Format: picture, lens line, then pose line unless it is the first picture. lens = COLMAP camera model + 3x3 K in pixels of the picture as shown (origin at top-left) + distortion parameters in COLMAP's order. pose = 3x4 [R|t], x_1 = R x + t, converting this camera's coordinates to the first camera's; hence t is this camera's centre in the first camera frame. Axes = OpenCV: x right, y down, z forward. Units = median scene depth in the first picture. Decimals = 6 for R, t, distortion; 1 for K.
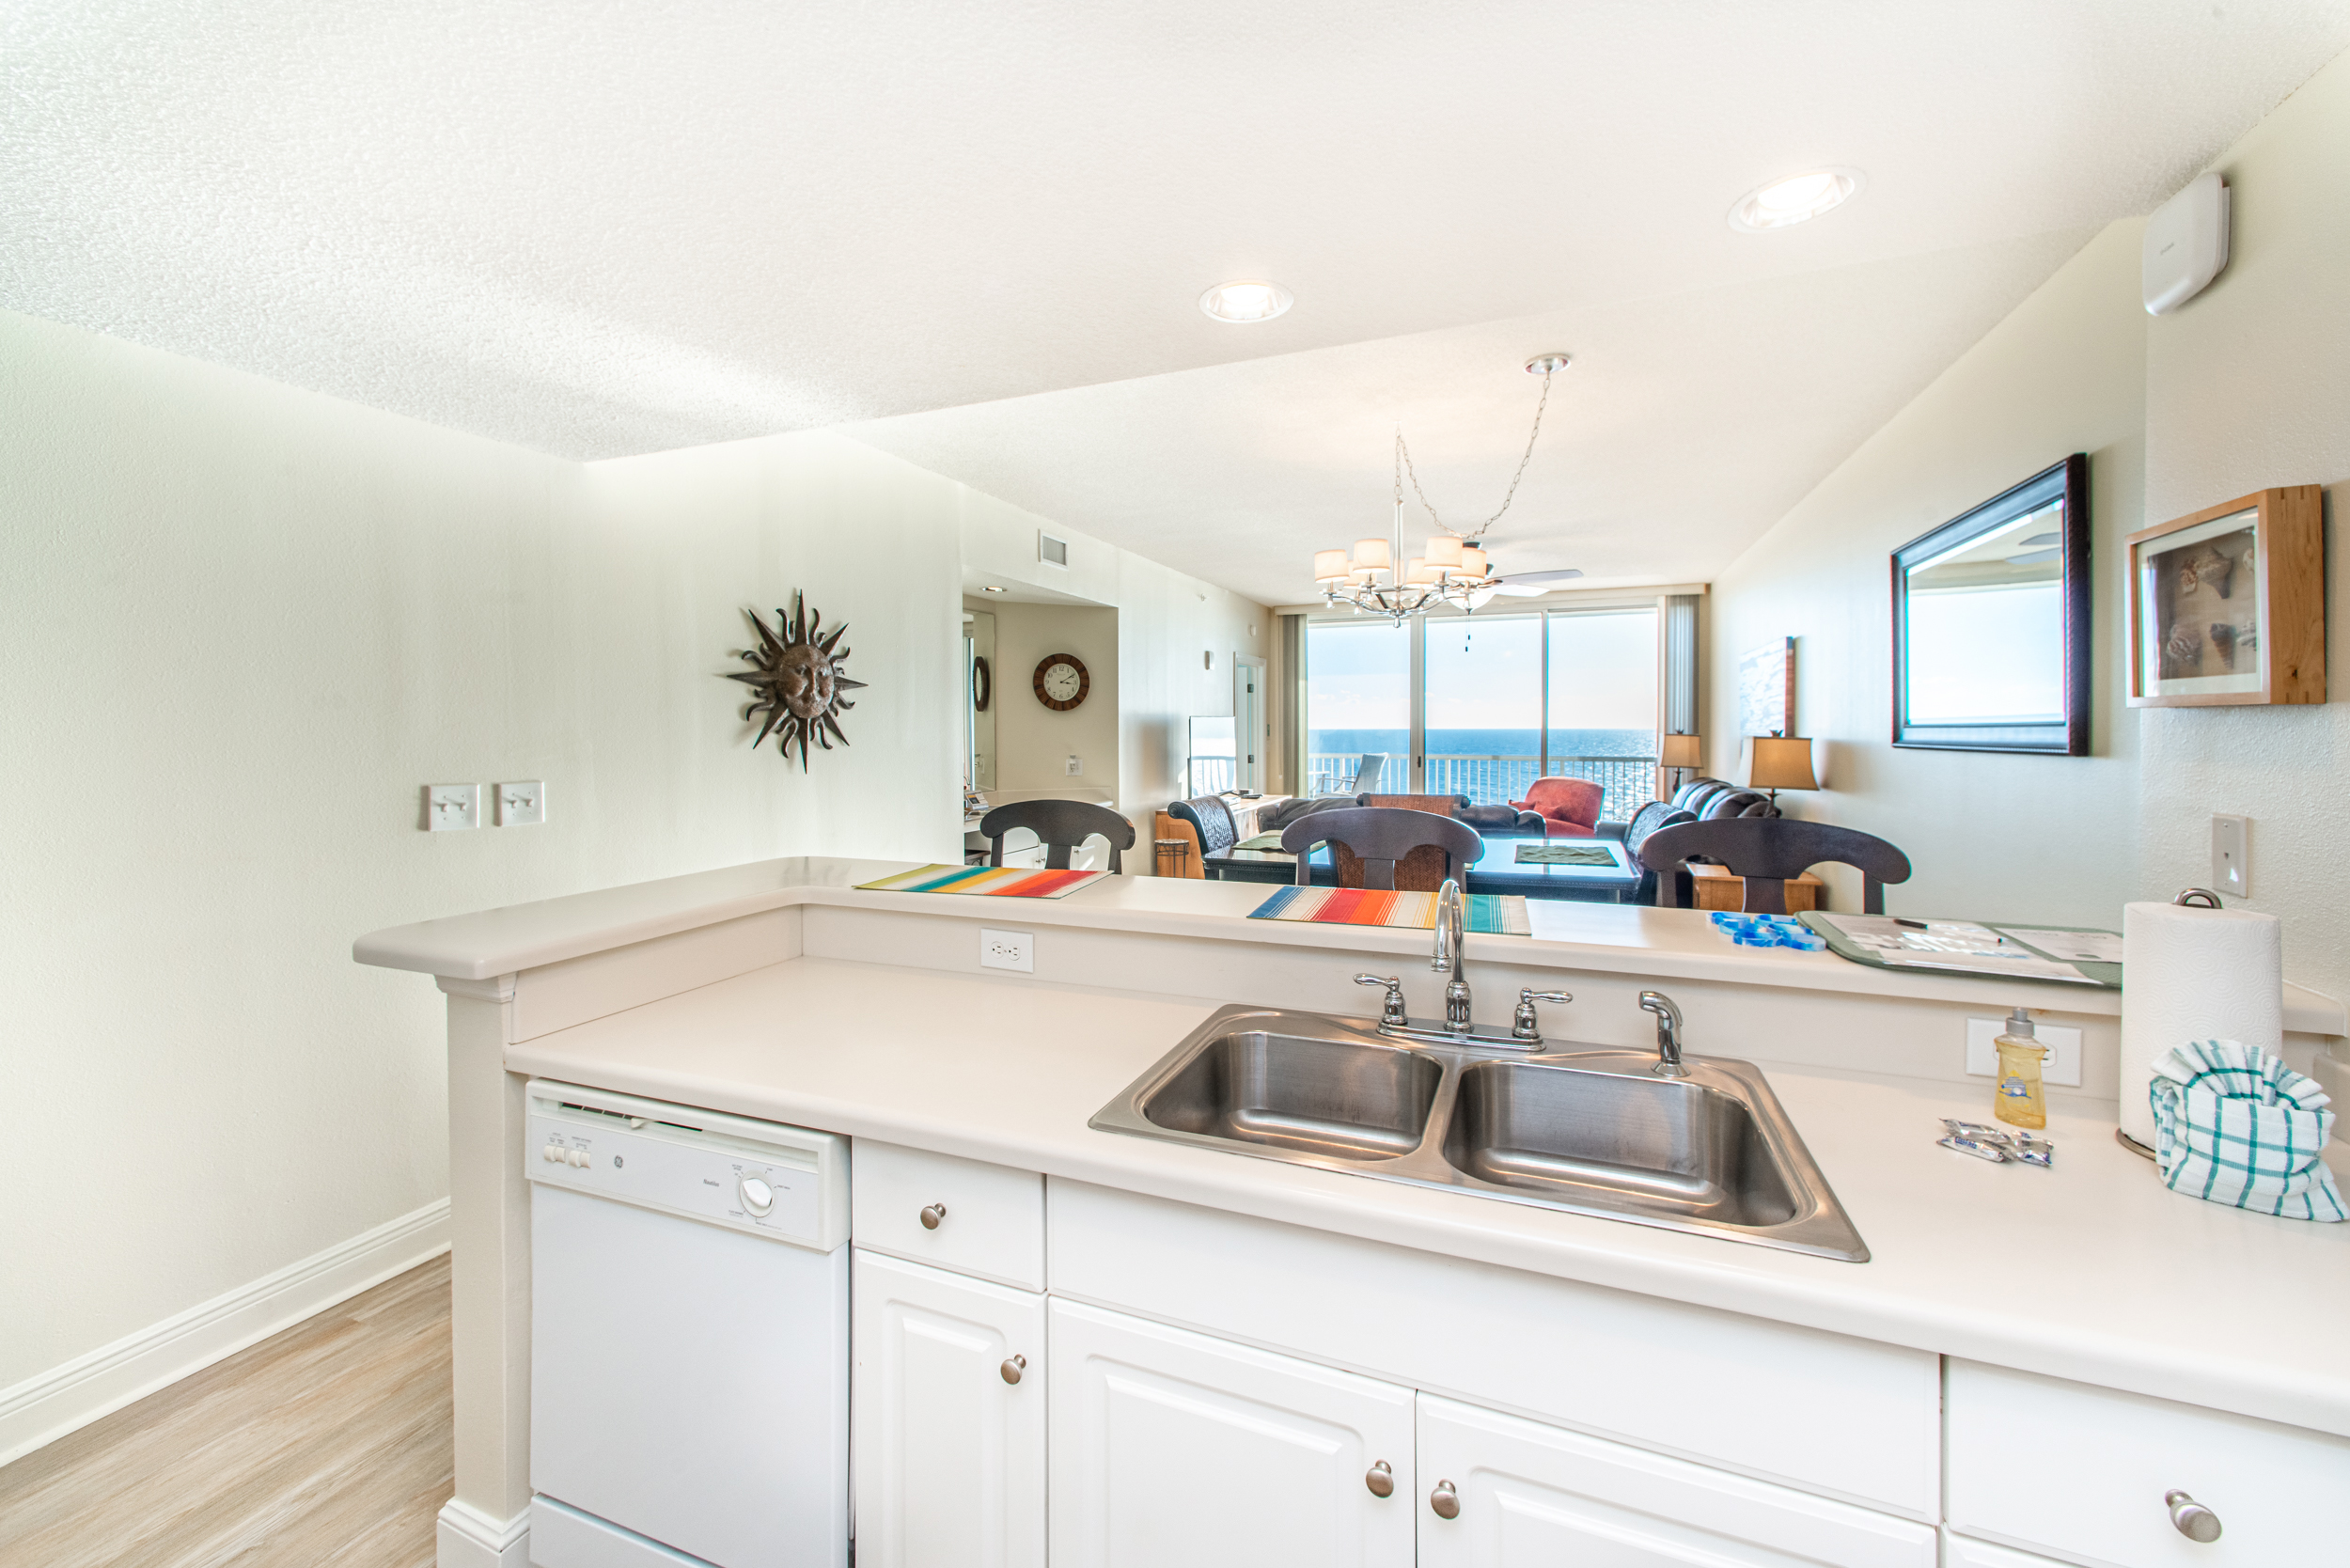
lens RADIAL K [[948.5, 0, 1164.6], [0, 948.5, 726.8], [0, 0, 1]] dist [0.001371, 0.000019]
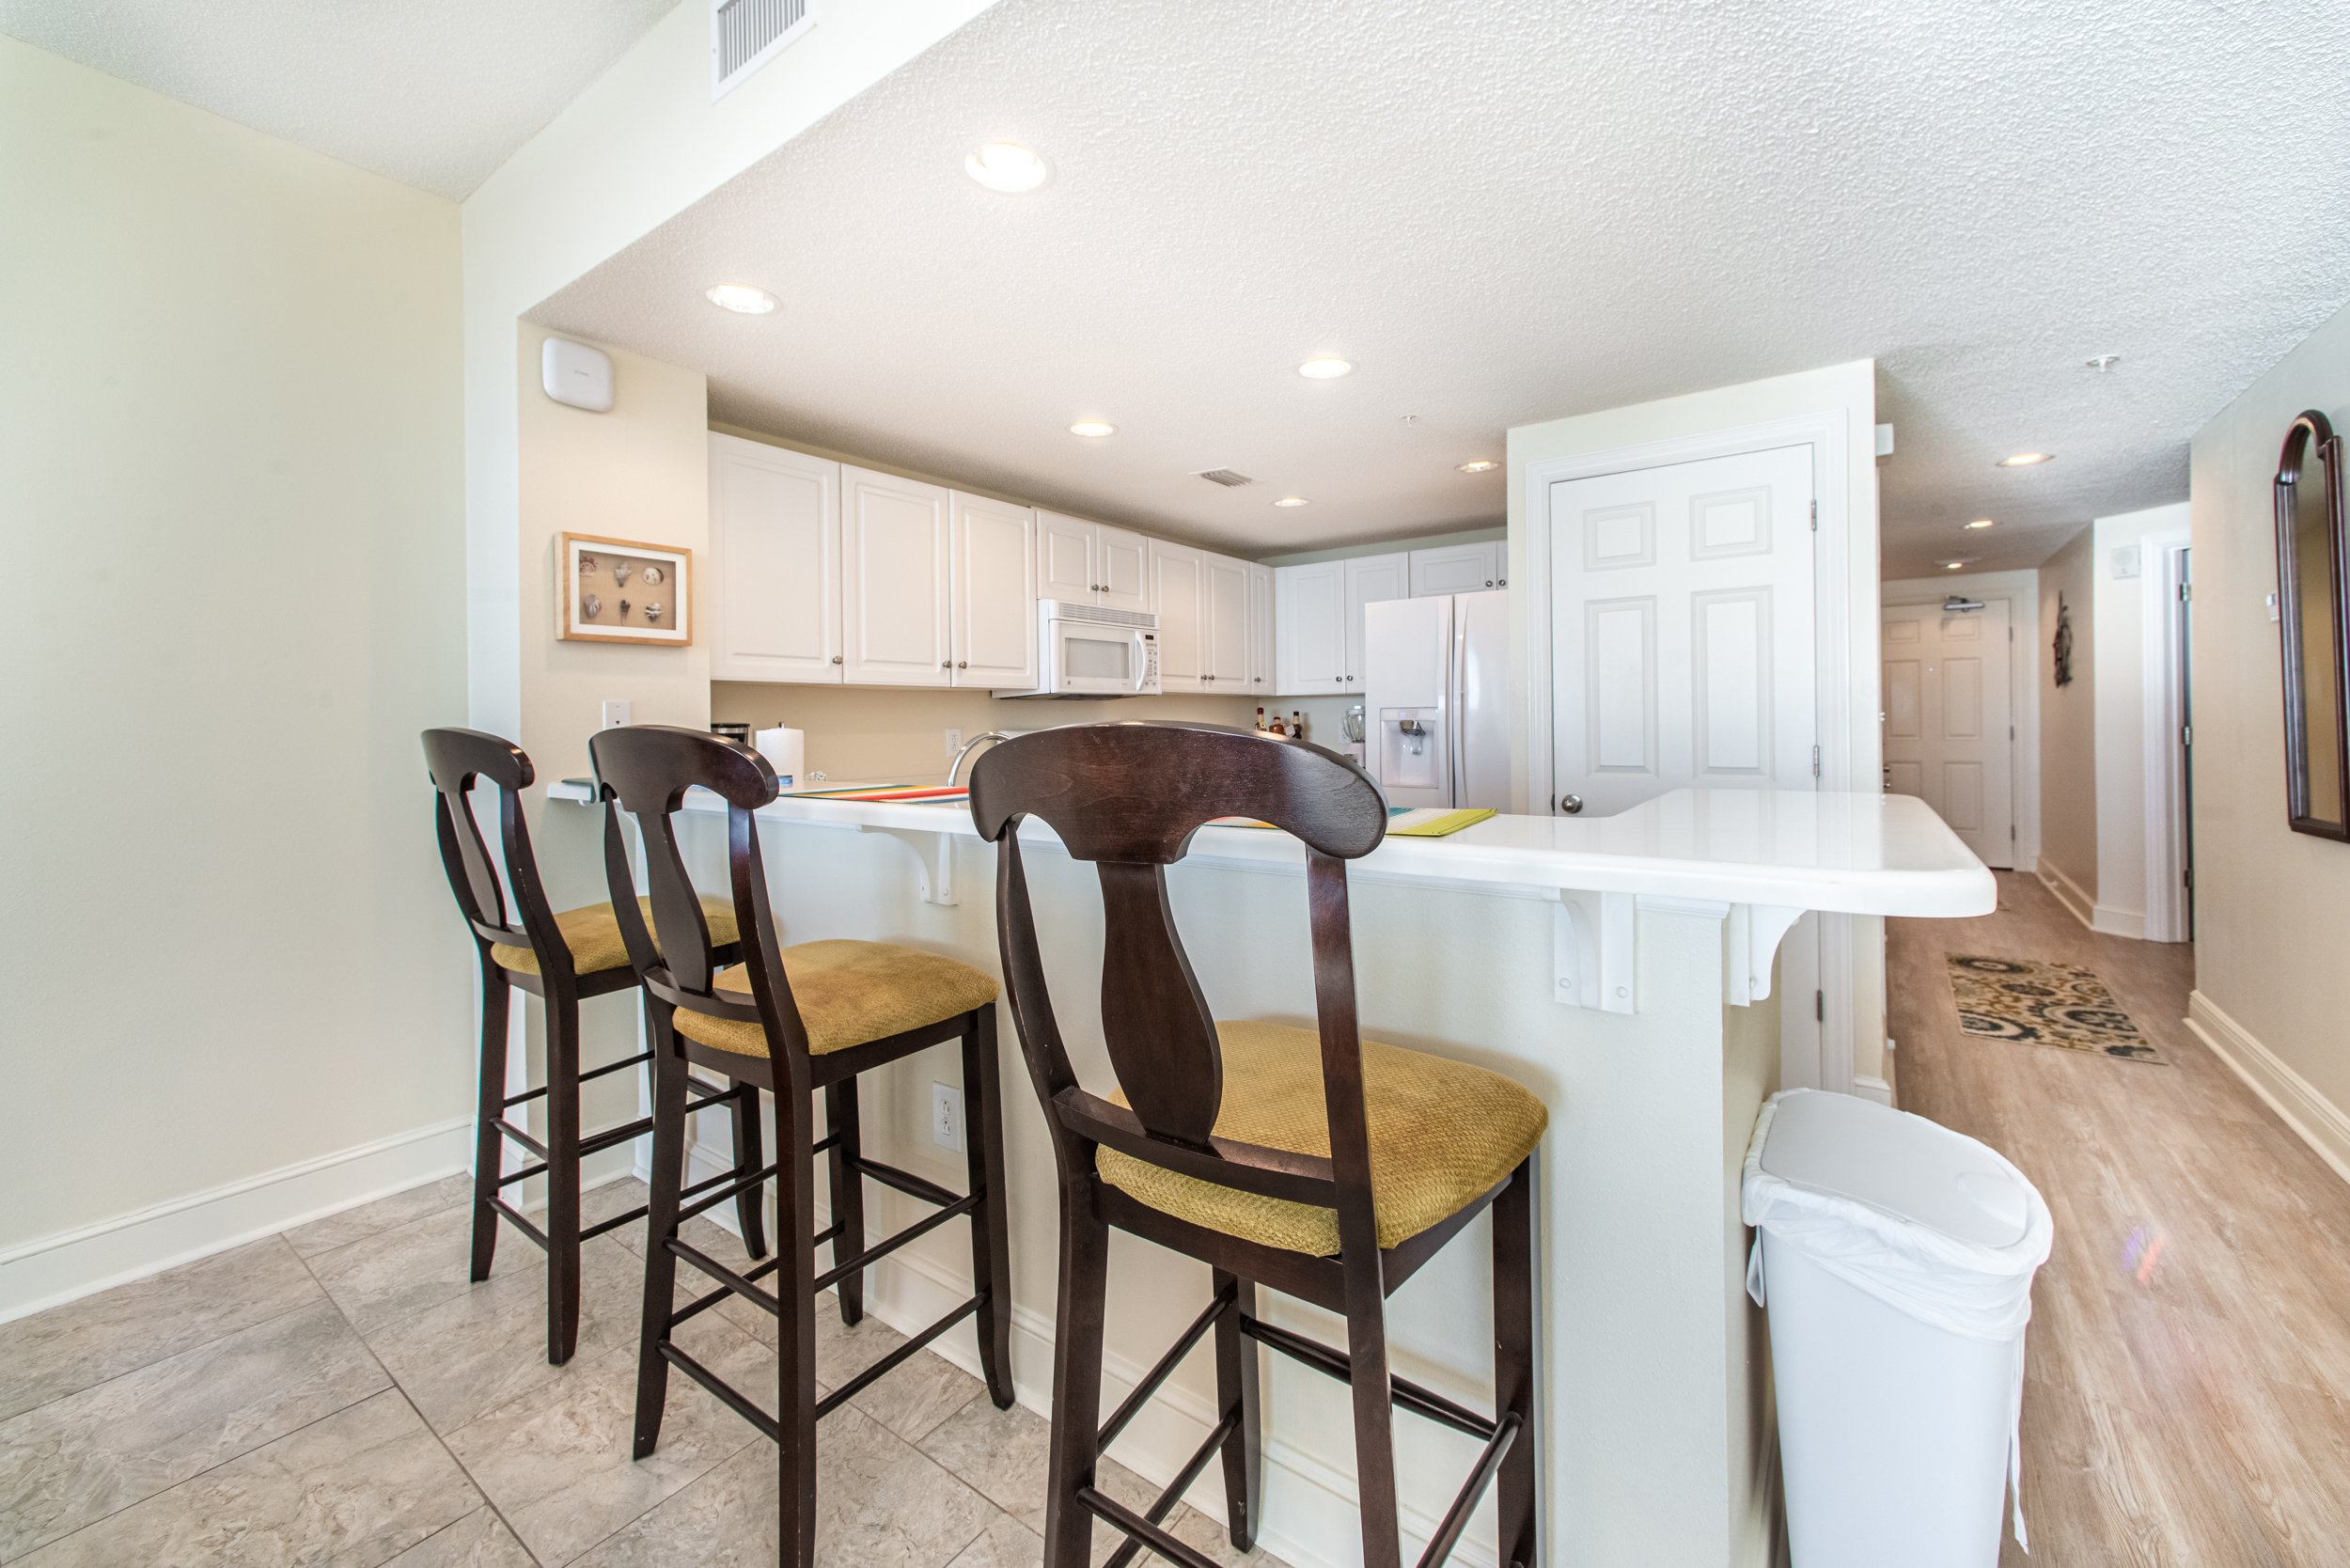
lens RADIAL K [[948.5, 0, 1177.8], [0, 948.5, 711.2], [0, 0, 1]] dist [0.001371, 0.000019]
pose [[-0.970368, 0.009756, 0.241434, -0.366151], [0.009578, 0.999952, -0.001909, 0.116761], [-0.241441, 0.000460, -0.970415, 2.325795]]
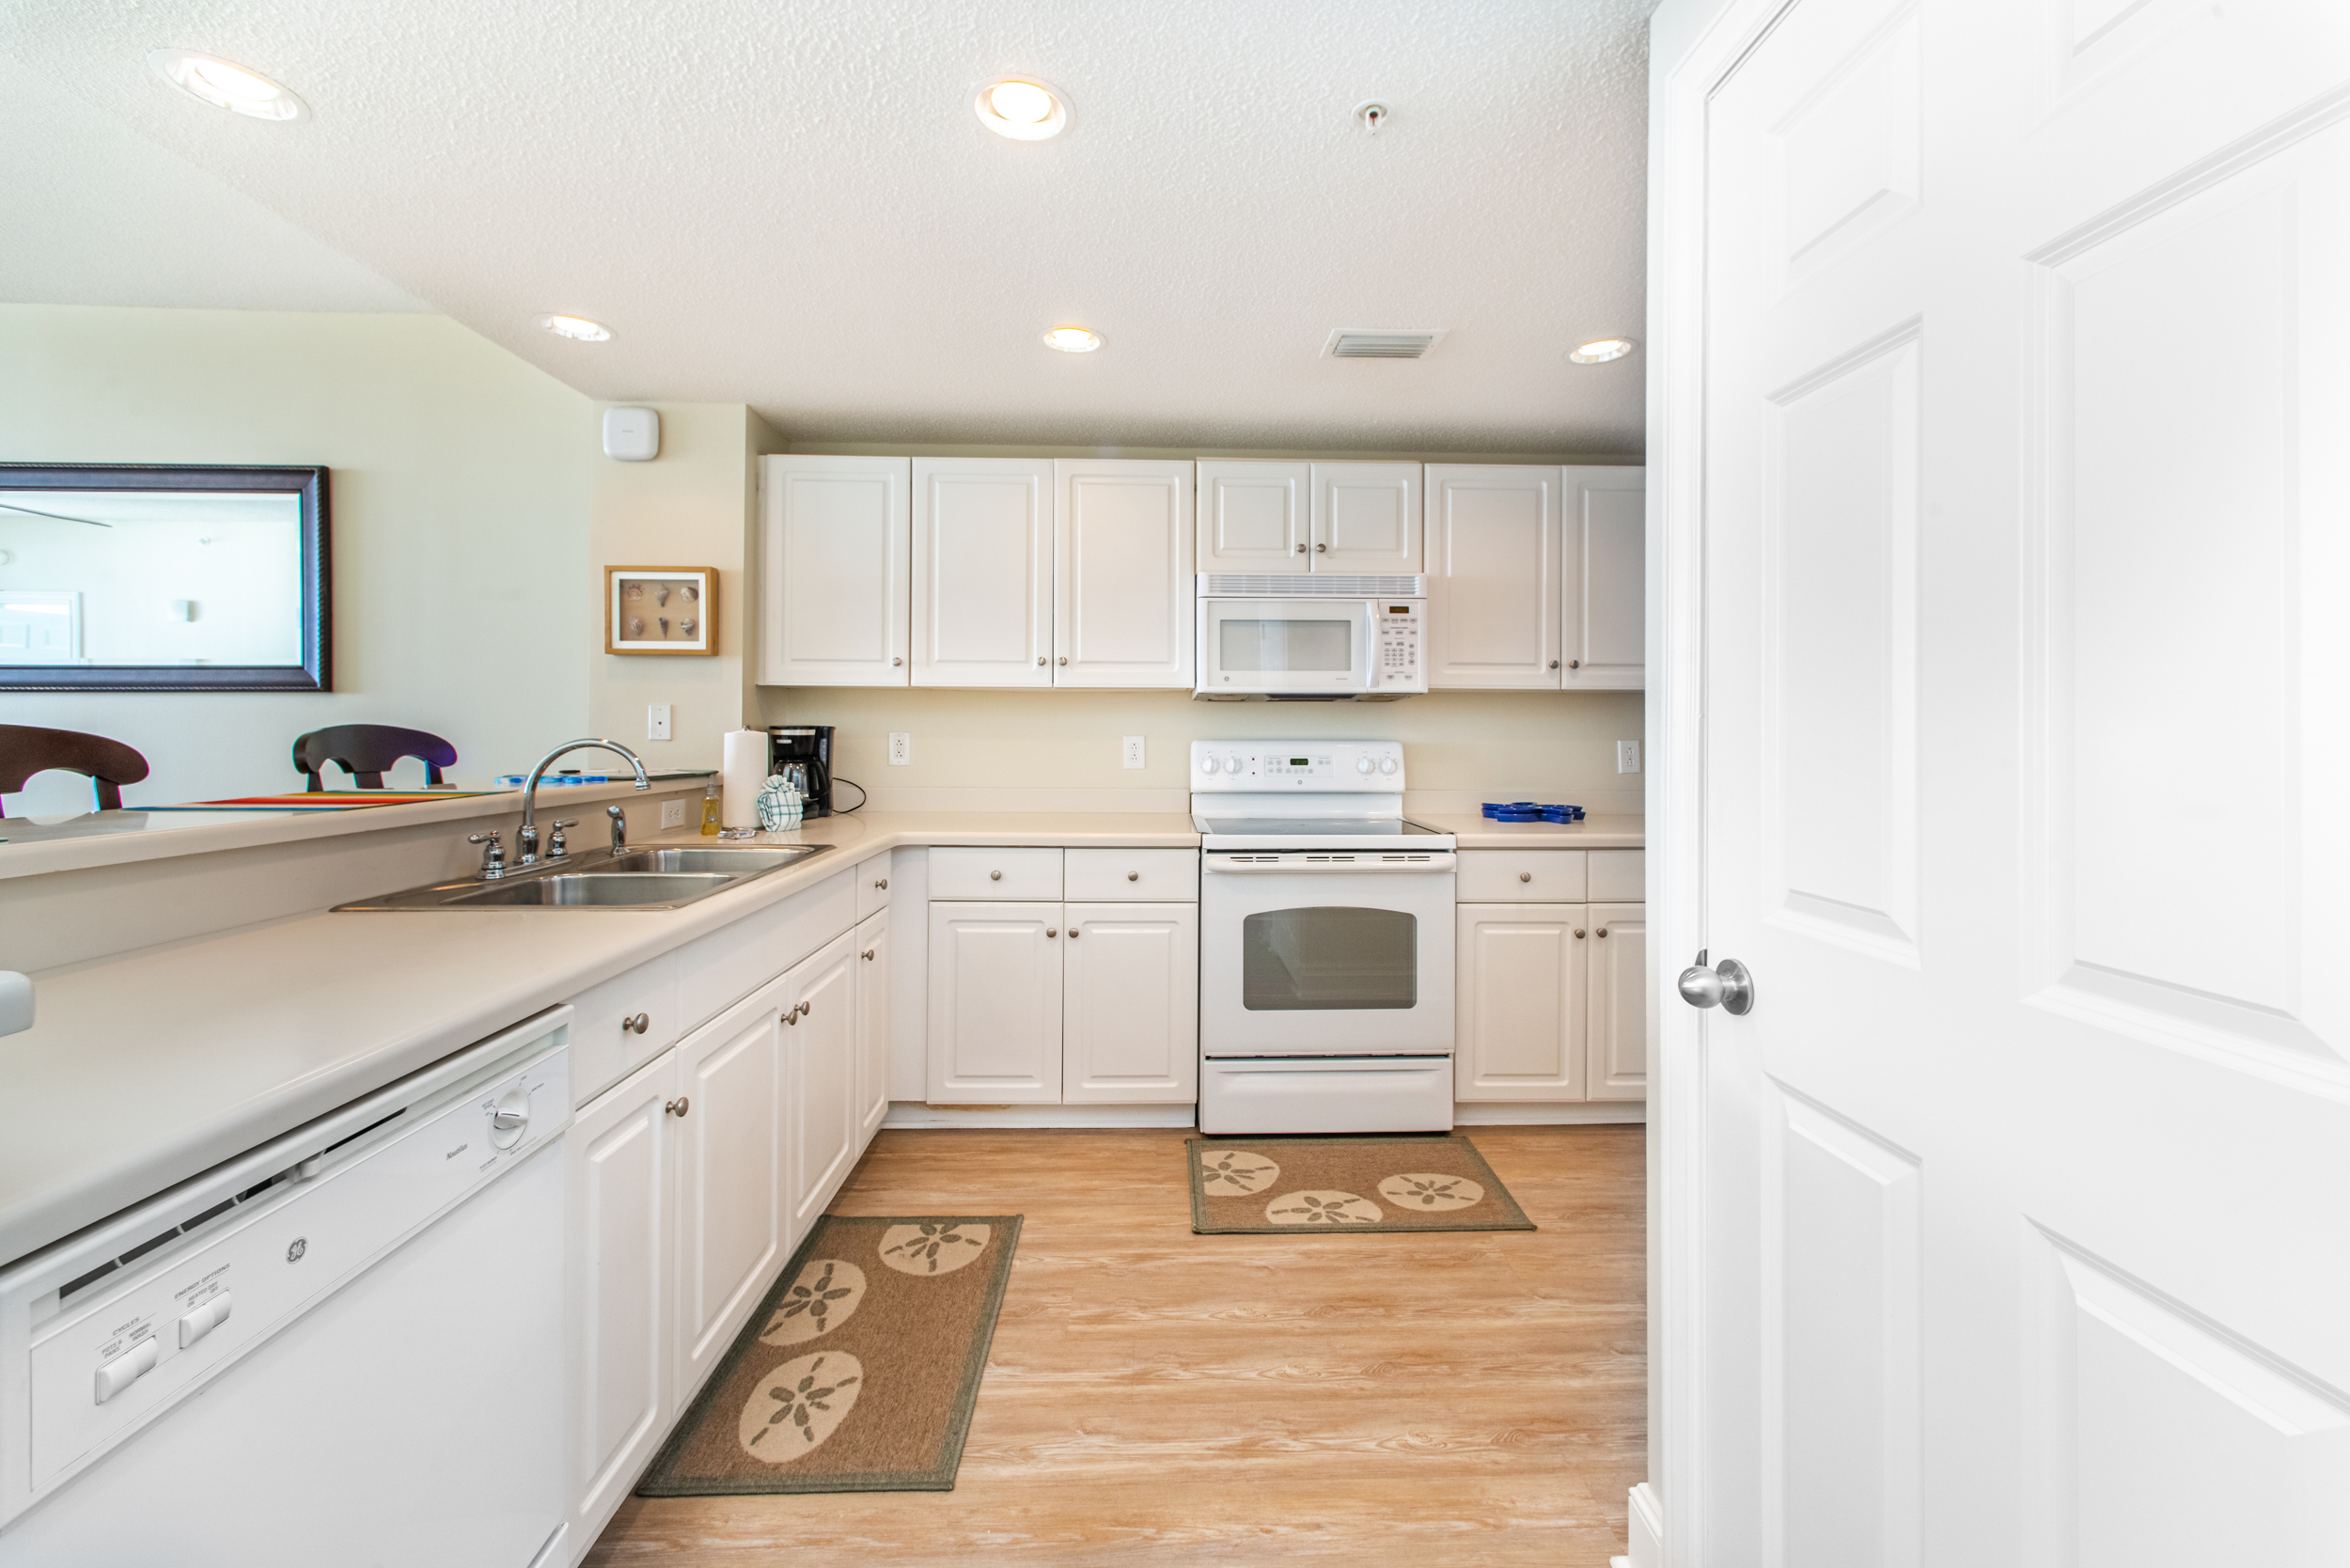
lens RADIAL K [[948.5, 0, 1189.2], [0, 948.5, 730.3], [0, 0, 1]] dist [0.001371, 0.000019]
pose [[-0.408320, -0.000948, 0.912839, -1.262815], [0.000346, 0.999999, 0.001193, 0.137938], [-0.912839, 0.000803, -0.408319, 0.710464]]
